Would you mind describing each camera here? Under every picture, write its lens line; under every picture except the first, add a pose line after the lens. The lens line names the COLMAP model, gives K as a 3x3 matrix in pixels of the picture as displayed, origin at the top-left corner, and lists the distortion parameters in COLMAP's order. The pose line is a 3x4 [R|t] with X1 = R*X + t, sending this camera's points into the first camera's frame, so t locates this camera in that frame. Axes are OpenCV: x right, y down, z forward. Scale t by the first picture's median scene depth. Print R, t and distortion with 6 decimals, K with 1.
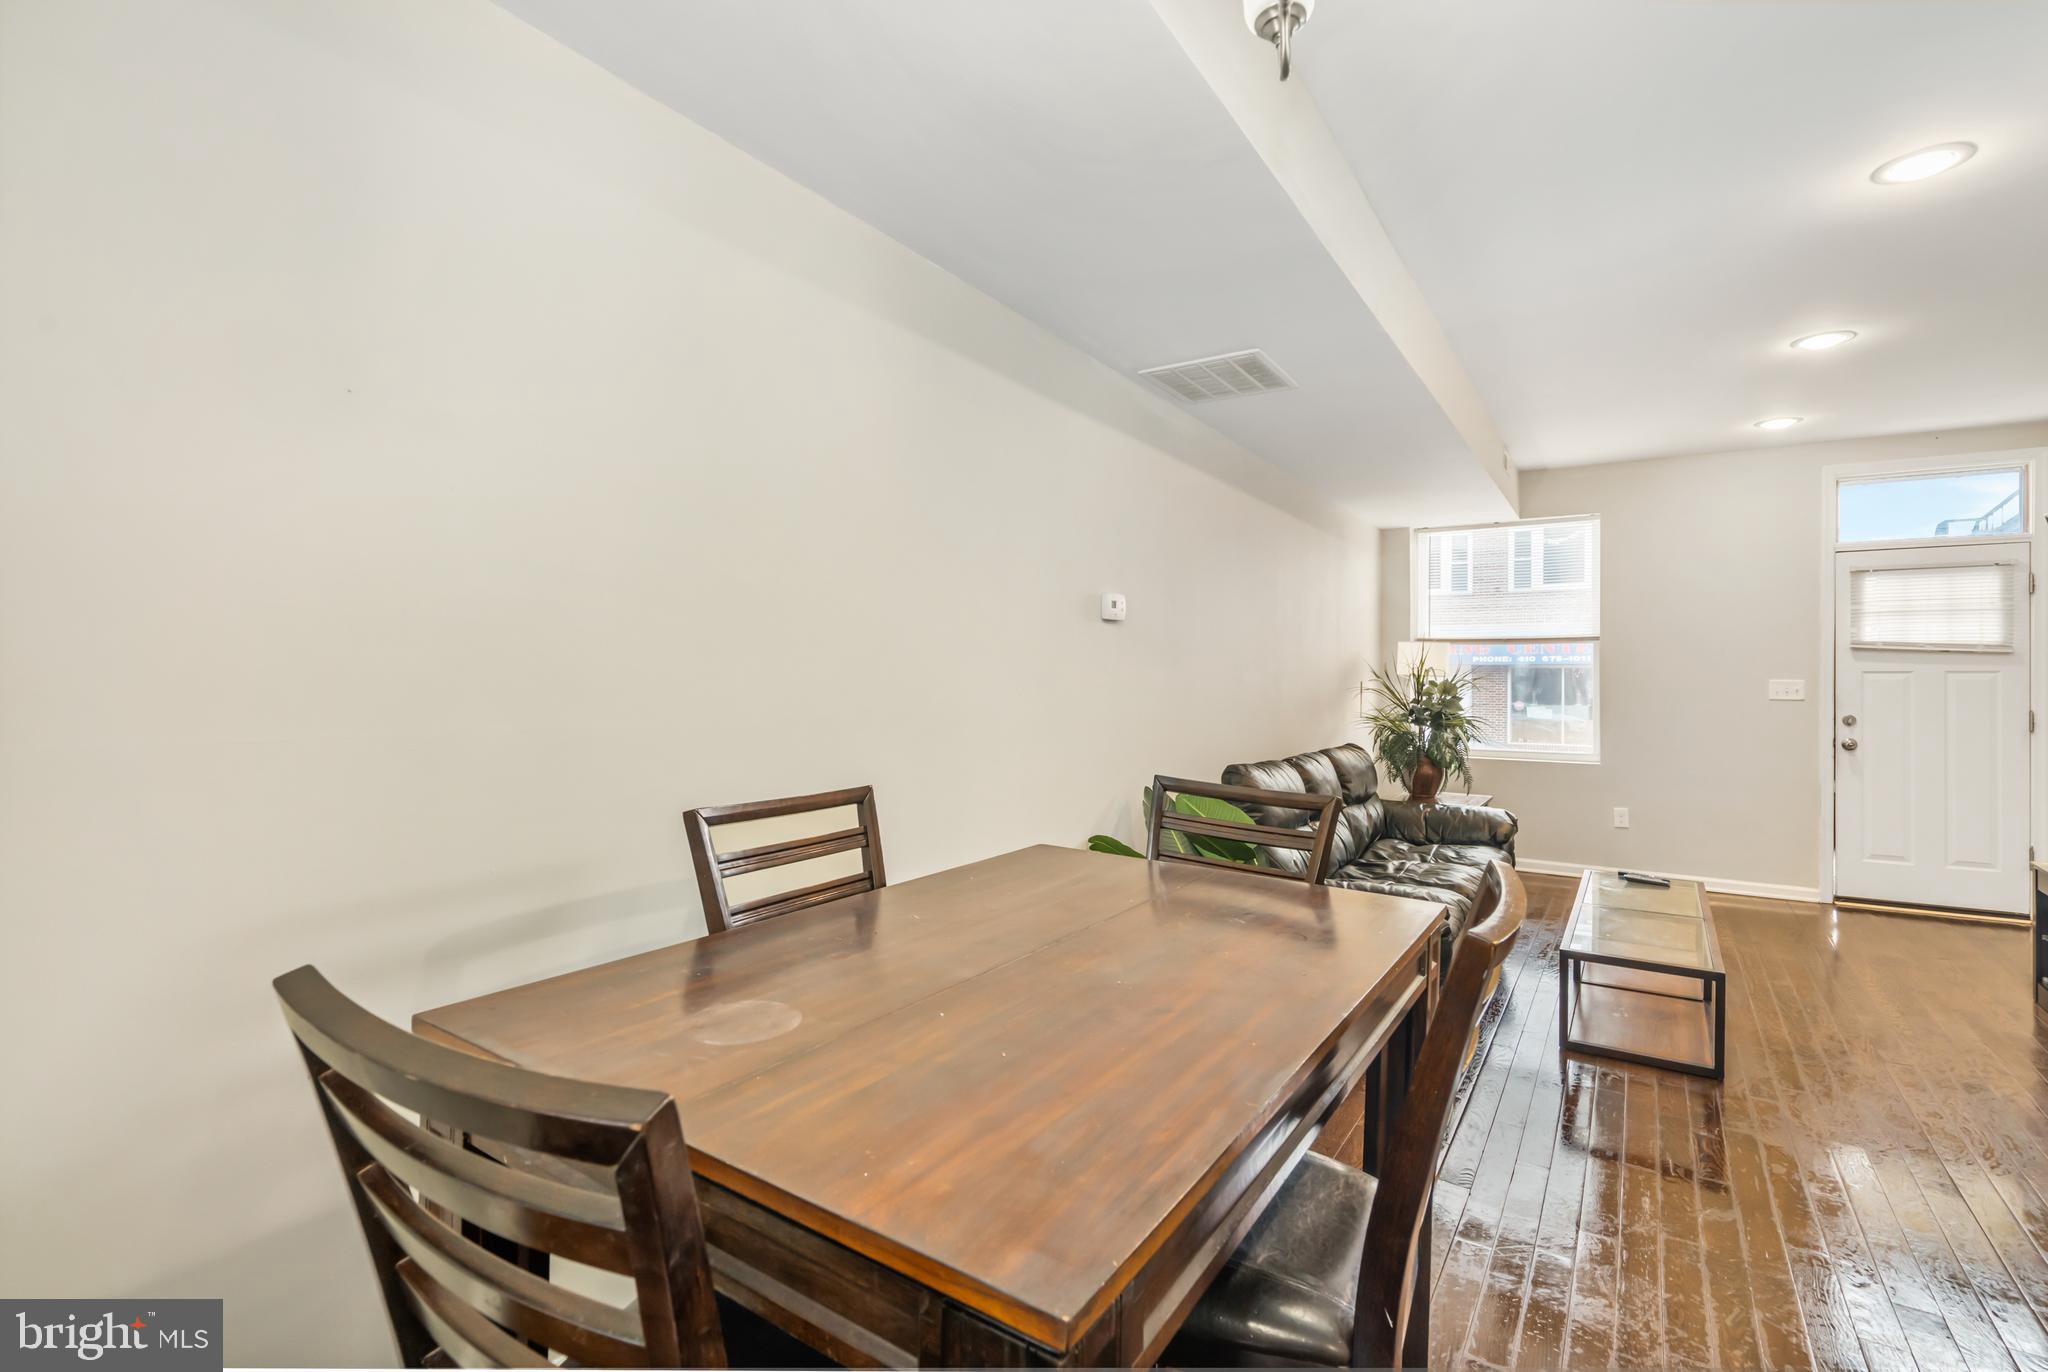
lens RADIAL K [[932.8, 0, 1044.5], [0, 932.8, 678.2], [0, 0, 1]] dist [-0.002853, 0.000989]
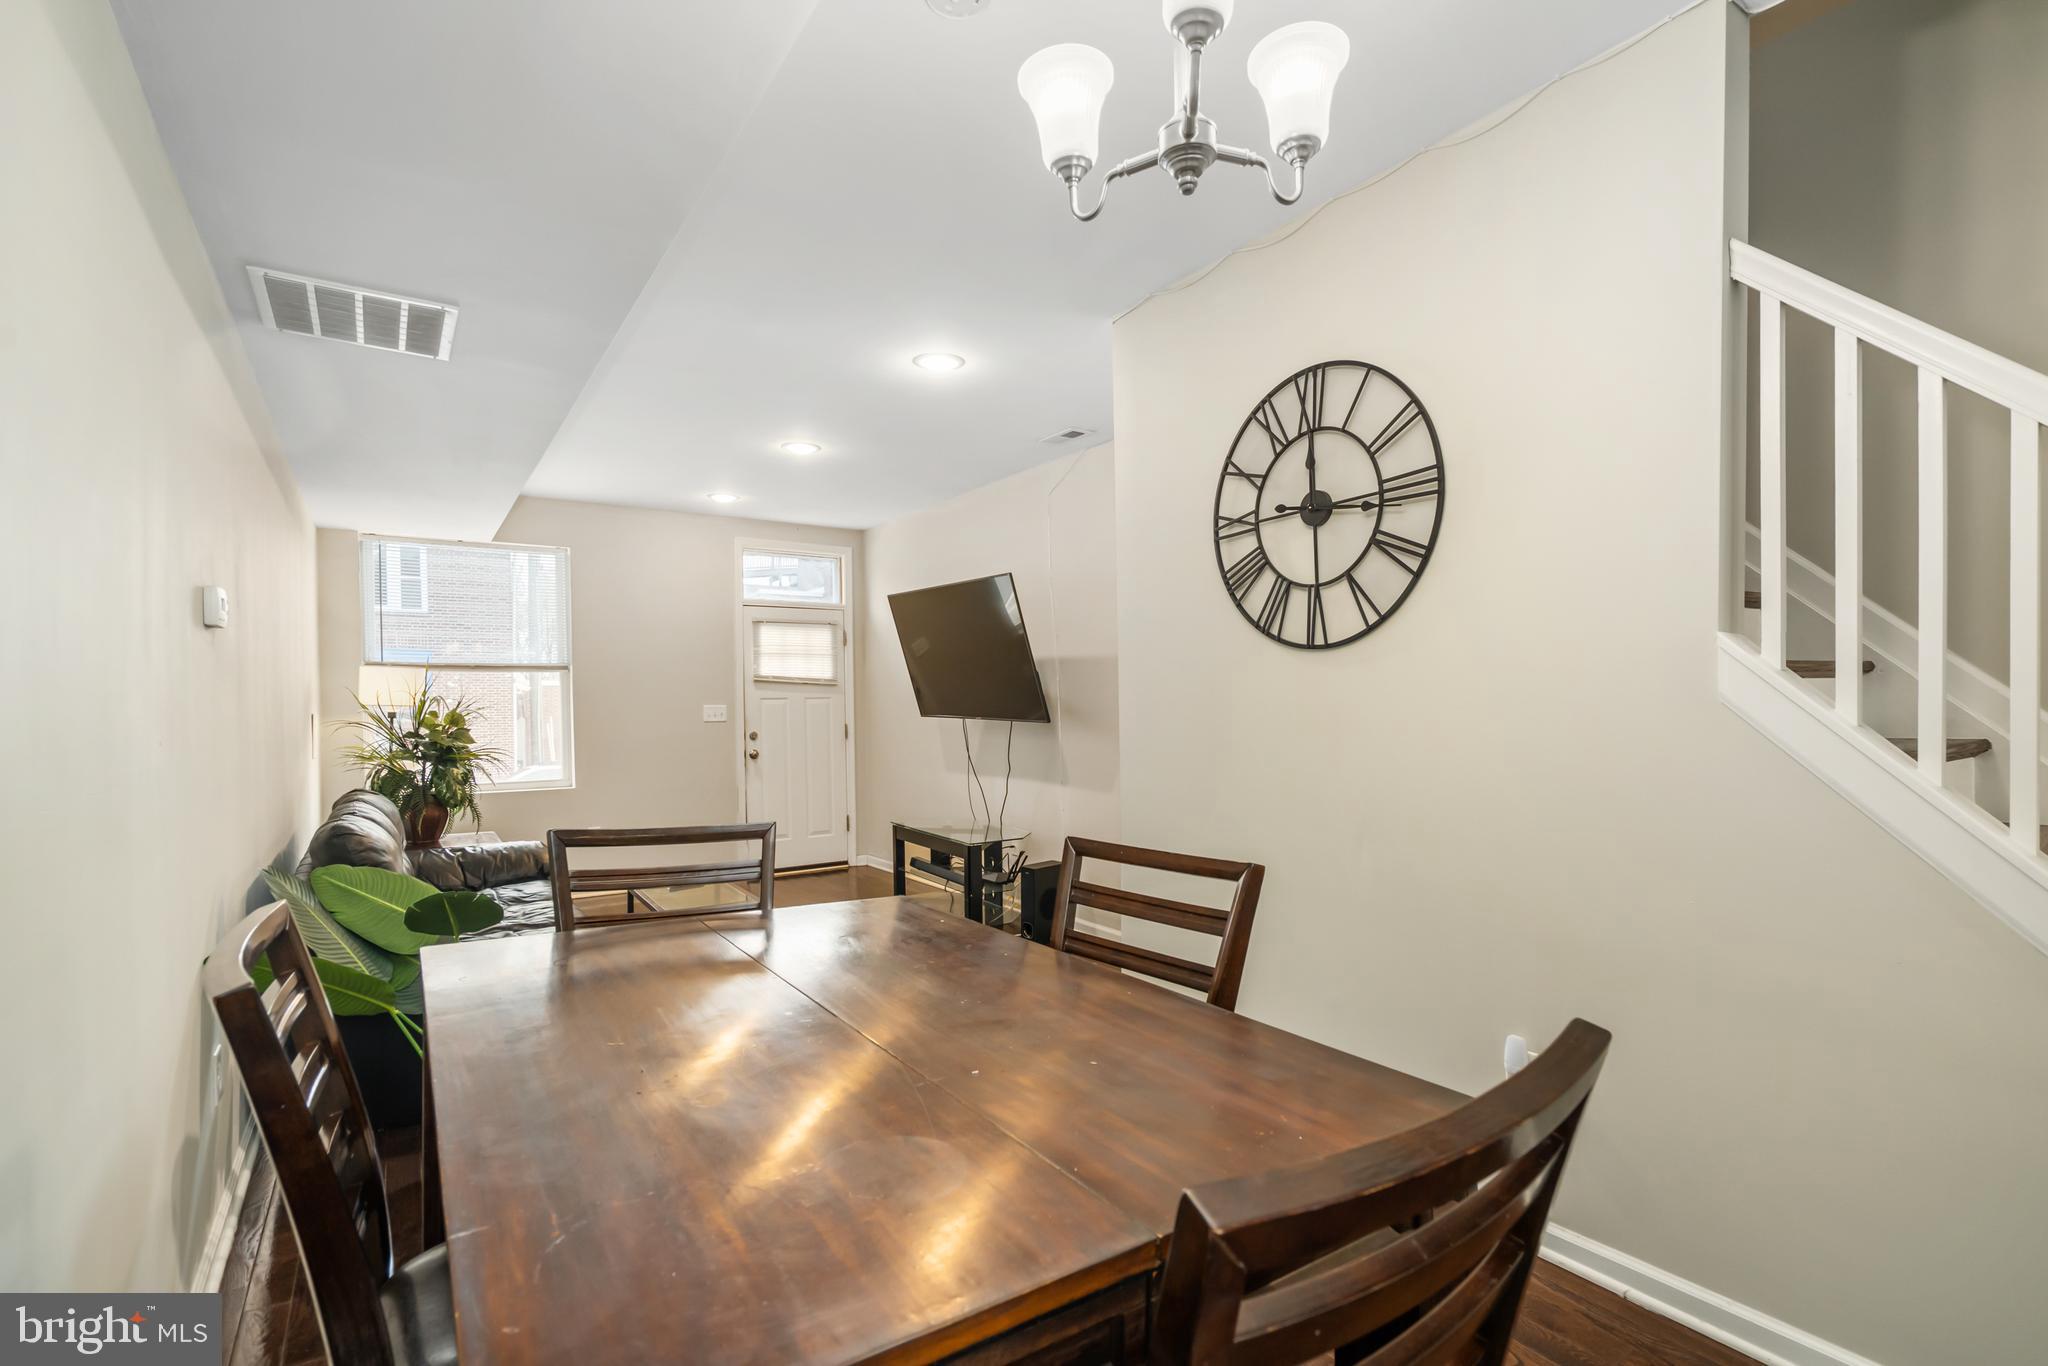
lens RADIAL K [[941.5, 0, 1026.0], [0, 941.5, 698.7], [0, 0, 1]] dist [-0.012117, 0.004461]
pose [[0.405416, -0.005523, 0.914116, -0.179503], [0.012970, 0.999916, 0.000289, -0.002016], [-0.914040, 0.011739, 0.405453, 0.121922]]
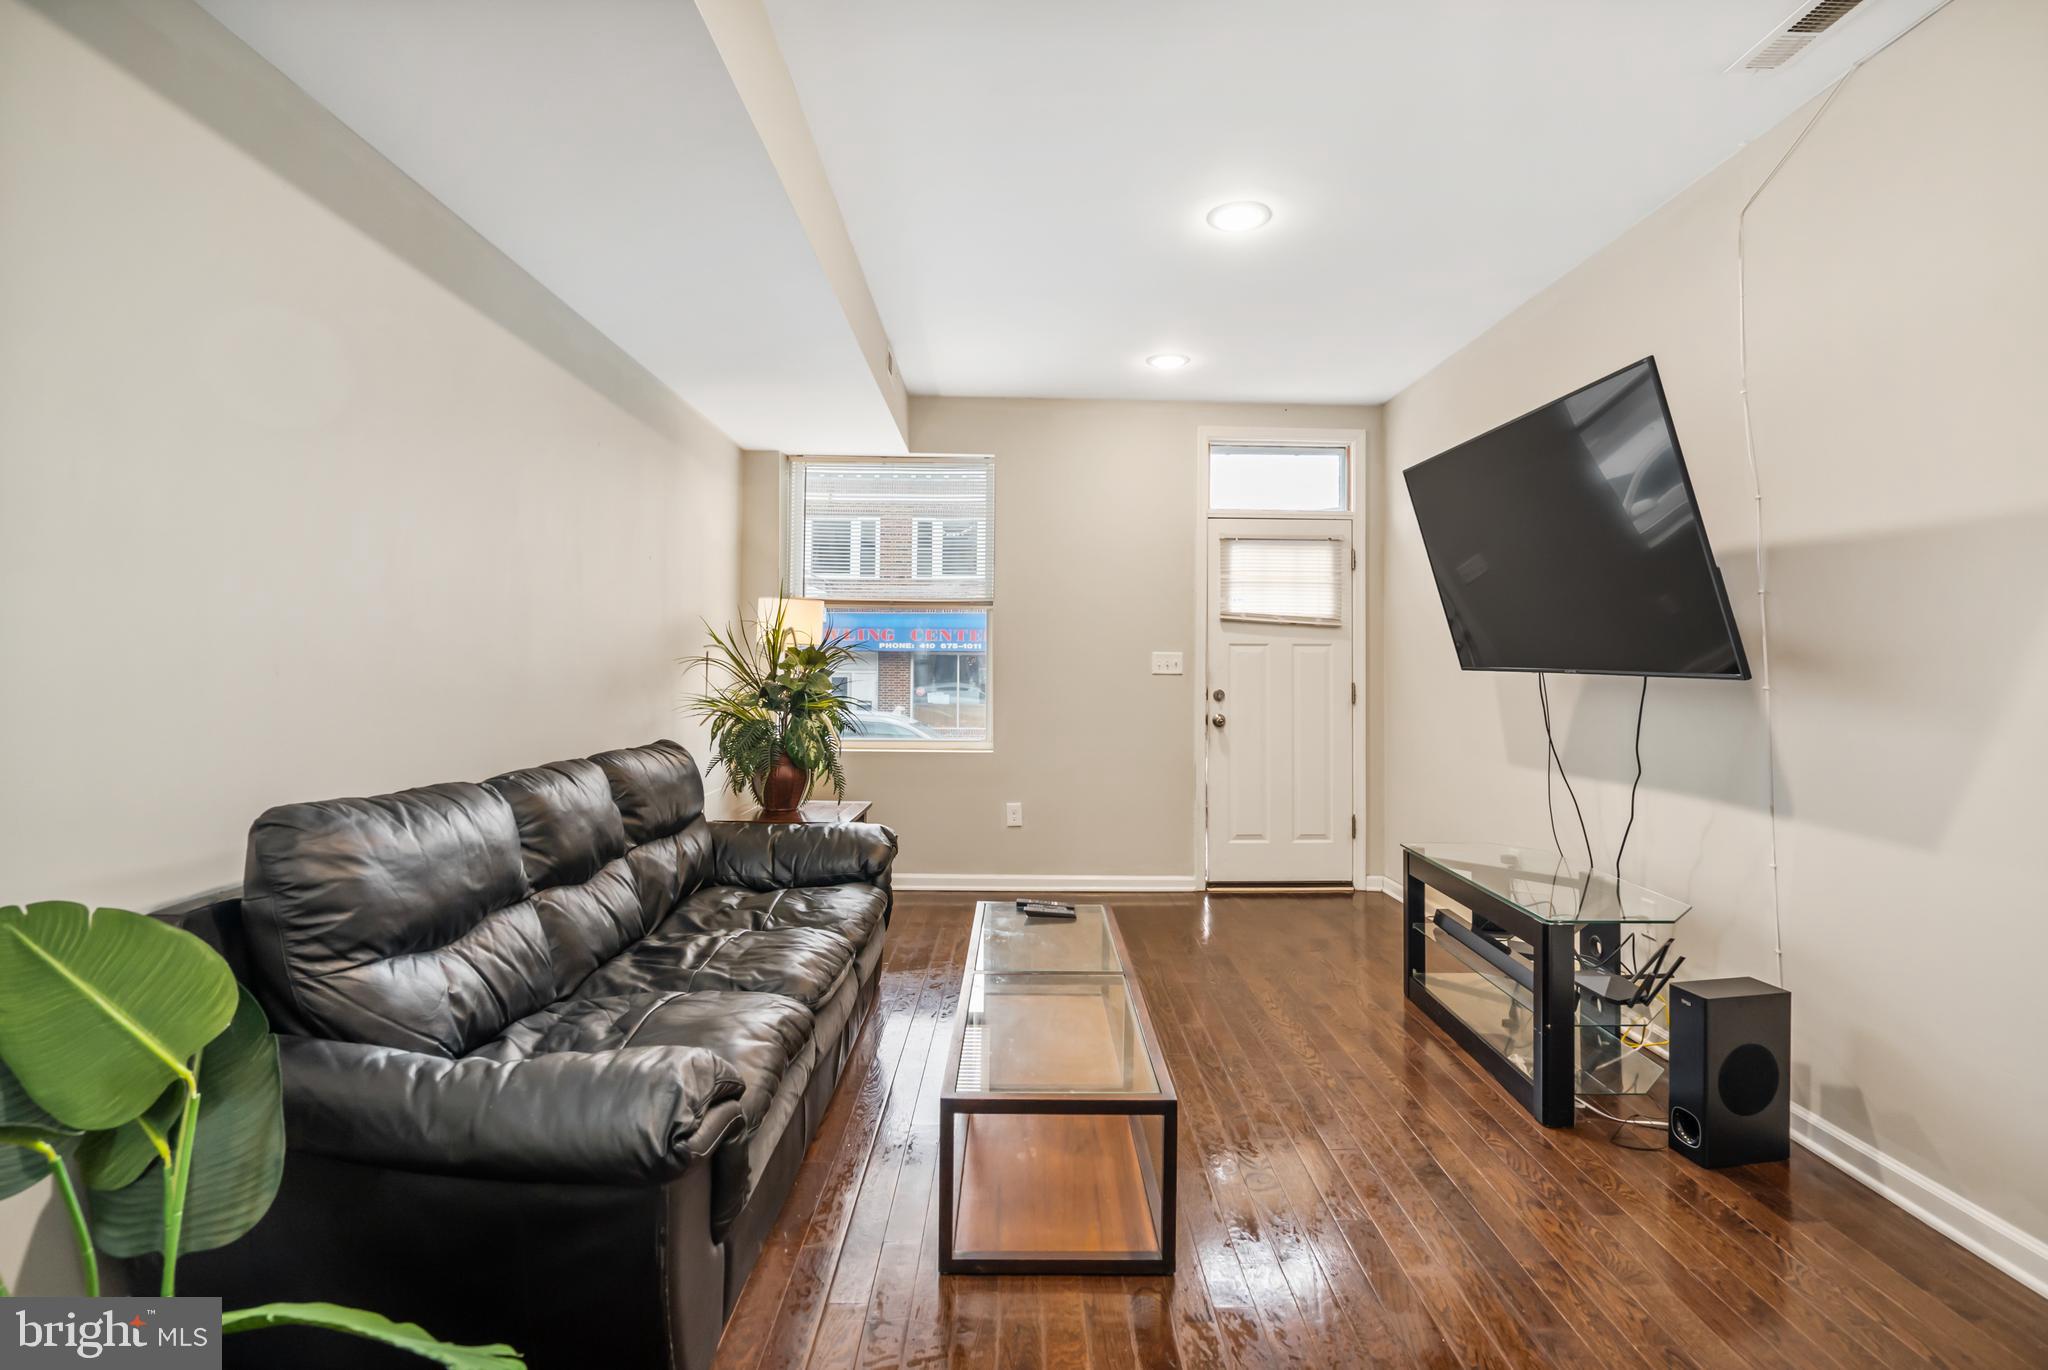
lens RADIAL K [[953.1, 0, 1028.5], [0, 953.1, 660.5], [0, 0, 1]] dist [0.001516, 0.000489]
pose [[0.836044, 0.006701, 0.548621, 0.169023], [-0.002878, 0.999965, -0.007828, 0.017955], [-0.548654, 0.004966, 0.836035, 0.294892]]
